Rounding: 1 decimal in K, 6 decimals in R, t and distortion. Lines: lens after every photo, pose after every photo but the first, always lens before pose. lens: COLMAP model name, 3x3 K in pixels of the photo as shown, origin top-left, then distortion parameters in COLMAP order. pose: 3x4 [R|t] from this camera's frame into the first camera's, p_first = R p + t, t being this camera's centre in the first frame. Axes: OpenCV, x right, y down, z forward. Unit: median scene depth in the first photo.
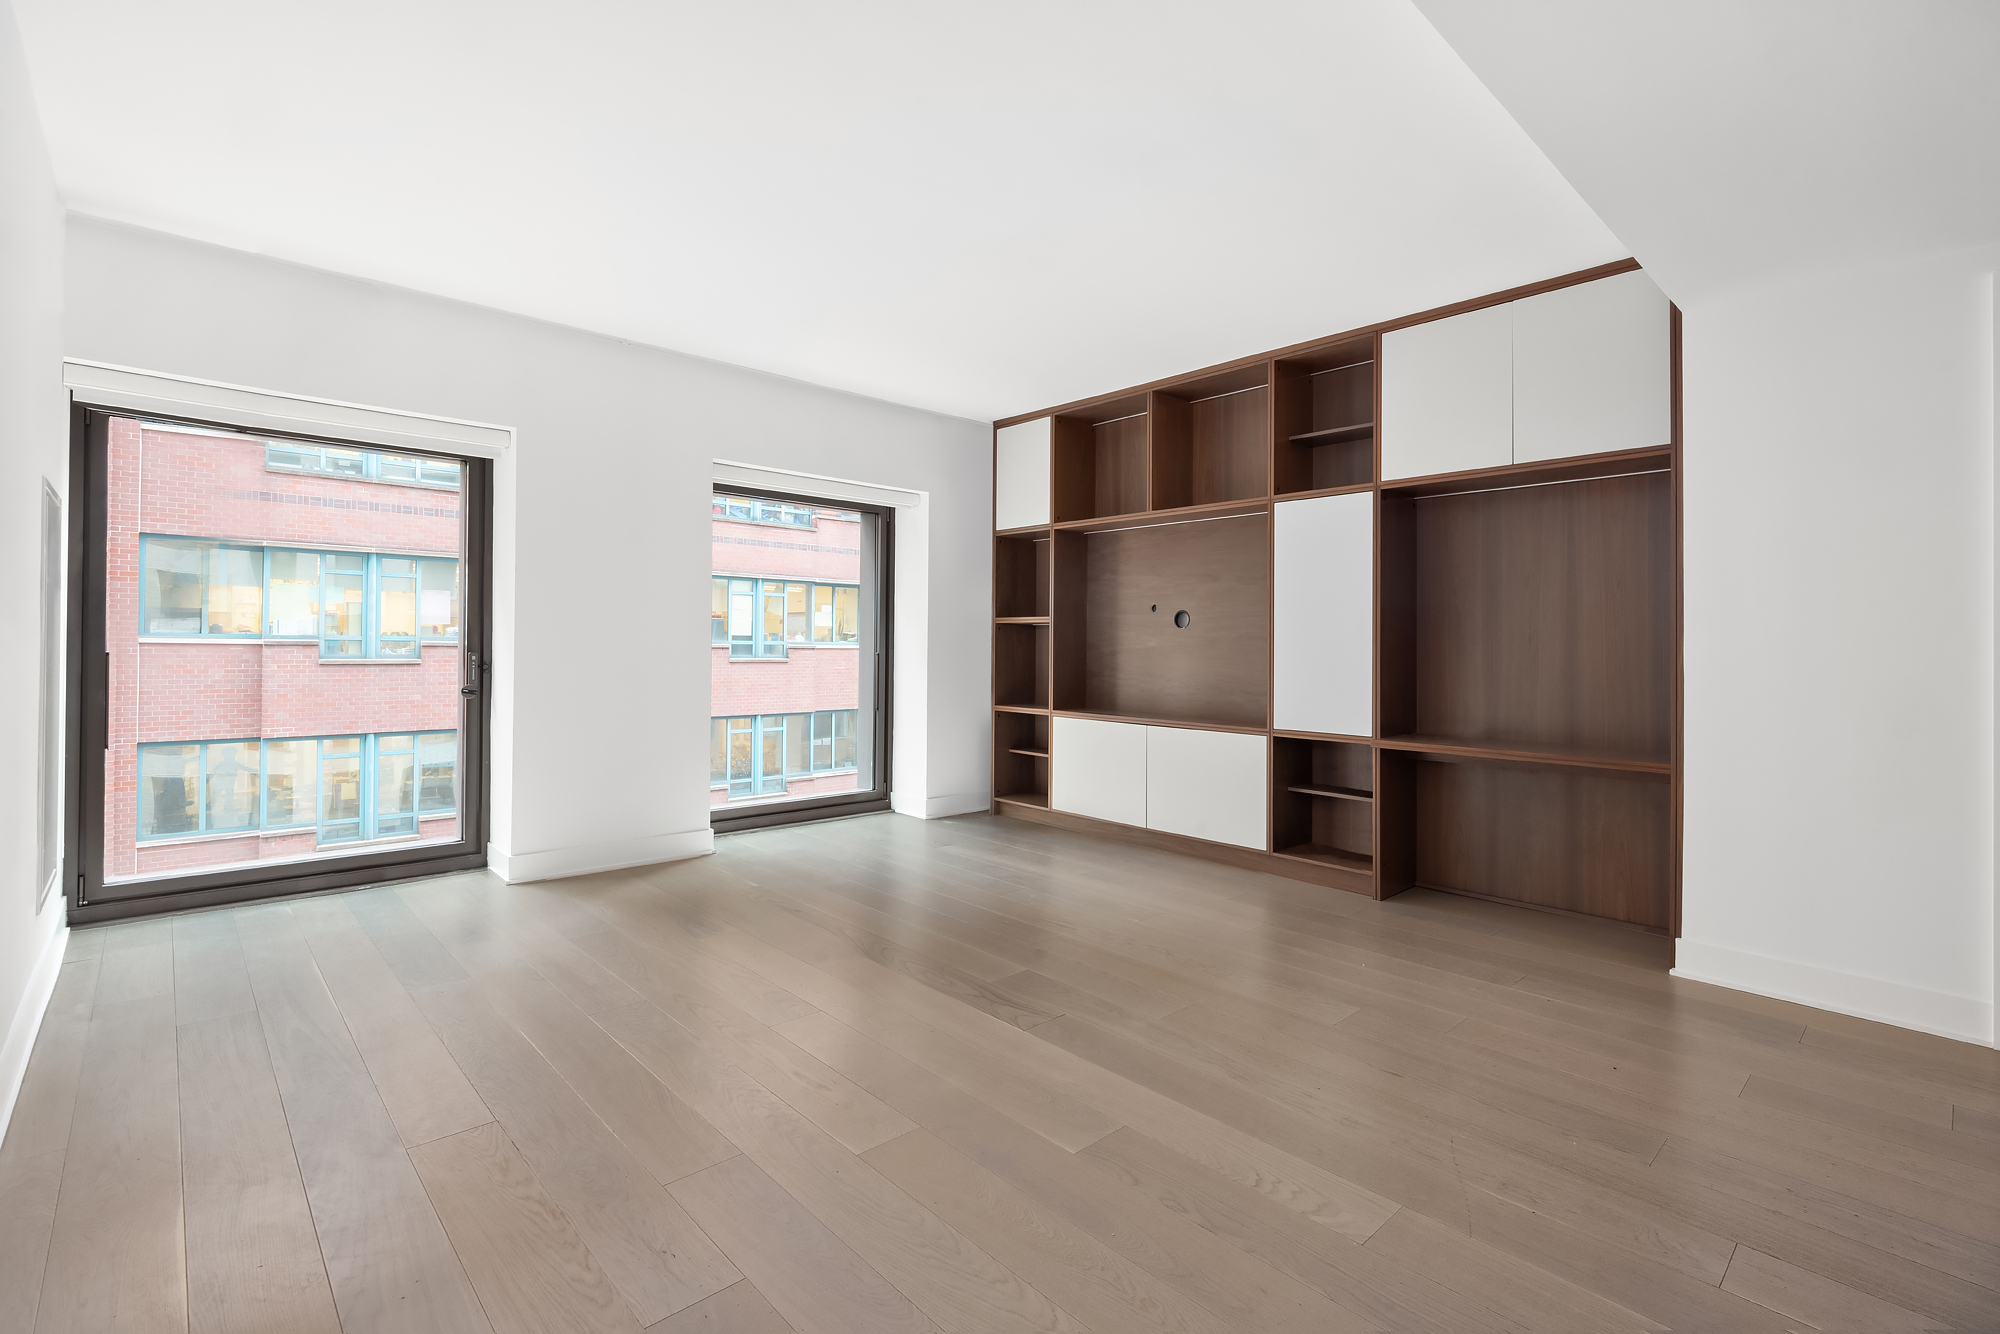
lens RADIAL K [[899.2, 0, 1018.0], [0, 899.2, 631.2], [0, 0, 1]] dist [0.002953, 0.000429]
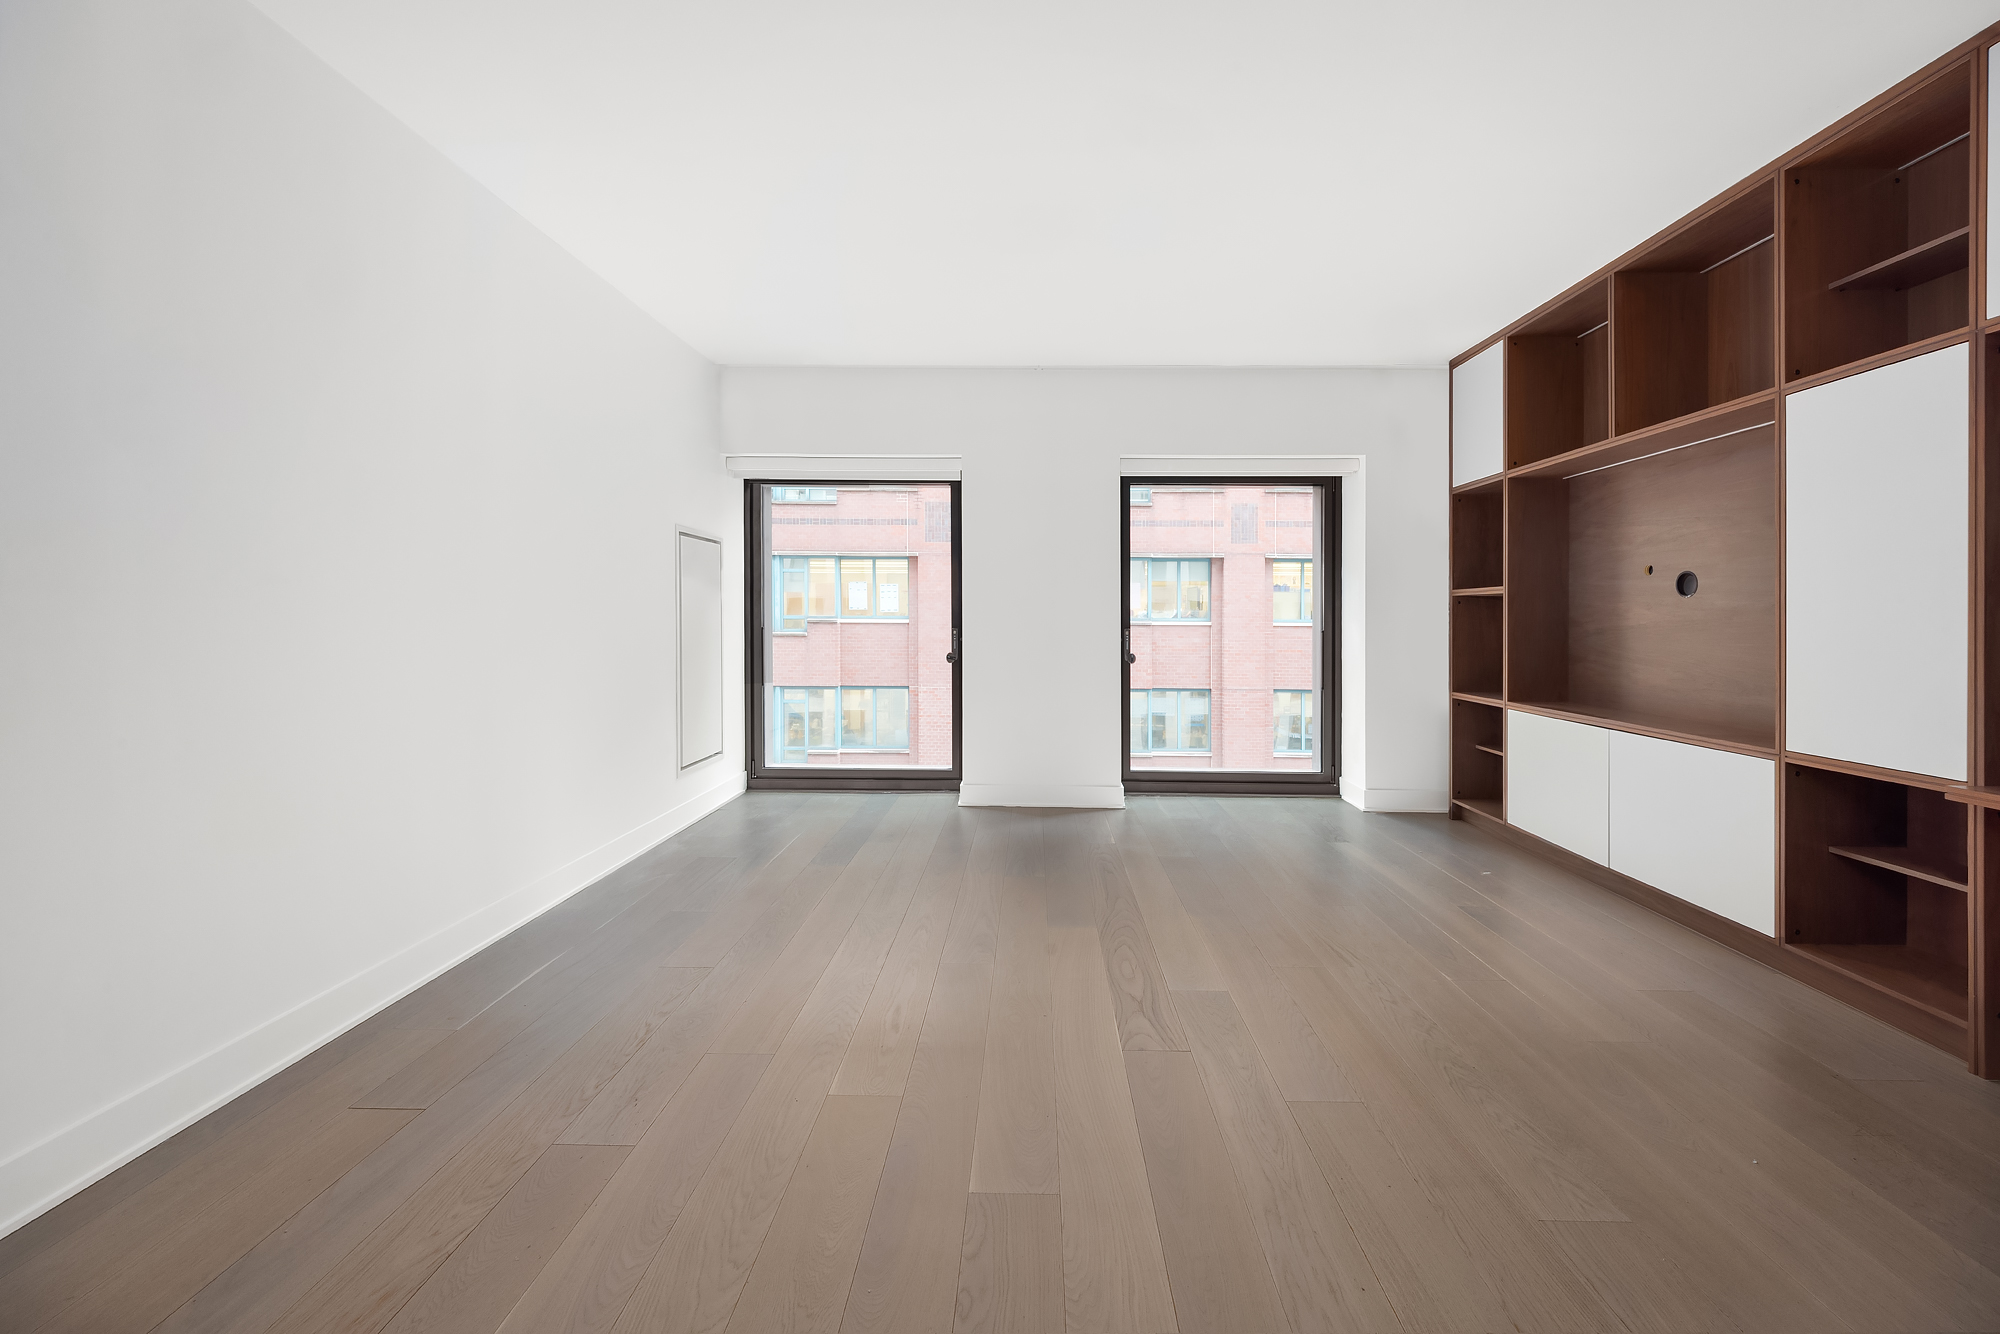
lens RADIAL K [[817.7, 0, 1027.9], [0, 817.7, 620.0], [0, 0, 1]] dist [0.002031, 0.000222]
pose [[0.719704, -0.005493, -0.694259, 0.239478], [0.012387, 0.999911, 0.004929, 0.005224], [0.694171, -0.012147, 0.719708, 0.167451]]
